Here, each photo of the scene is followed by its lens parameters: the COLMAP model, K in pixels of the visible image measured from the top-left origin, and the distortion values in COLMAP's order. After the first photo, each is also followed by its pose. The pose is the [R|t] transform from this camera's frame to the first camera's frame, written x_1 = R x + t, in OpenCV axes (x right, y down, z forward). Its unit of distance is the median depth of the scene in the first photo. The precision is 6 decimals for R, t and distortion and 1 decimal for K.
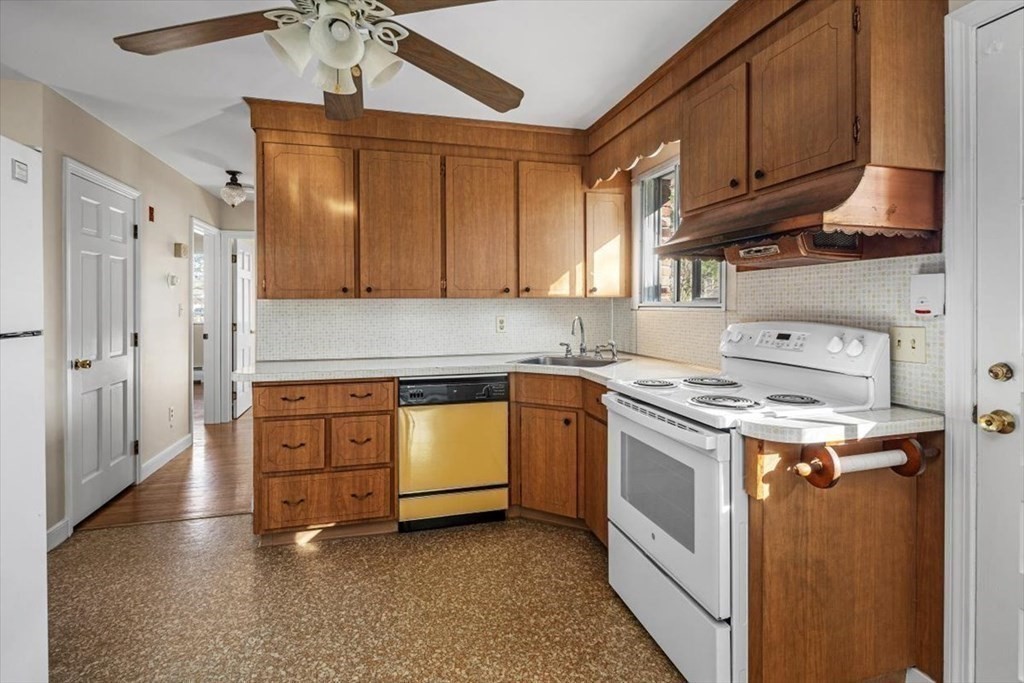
lens RADIAL K [[494.4, 0, 515.3], [0, 494.4, 305.3], [0, 0, 1]] dist [-0.001824, 0.000644]
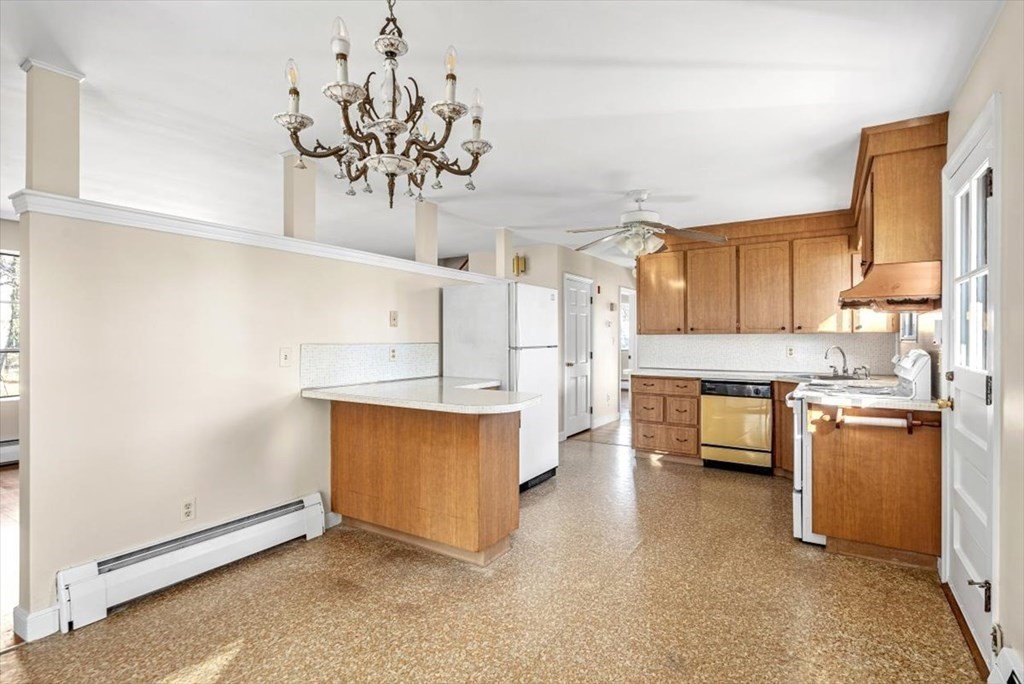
lens RADIAL K [[494.4, 0, 512.1], [0, 494.4, 339.9], [0, 0, 1]] dist [-0.001824, 0.000644]
pose [[0.659291, 0.004826, -0.751873, 0.586554], [-0.002819, 0.999988, 0.003947, 0.001114], [0.751883, -0.000483, 0.659296, -0.623060]]
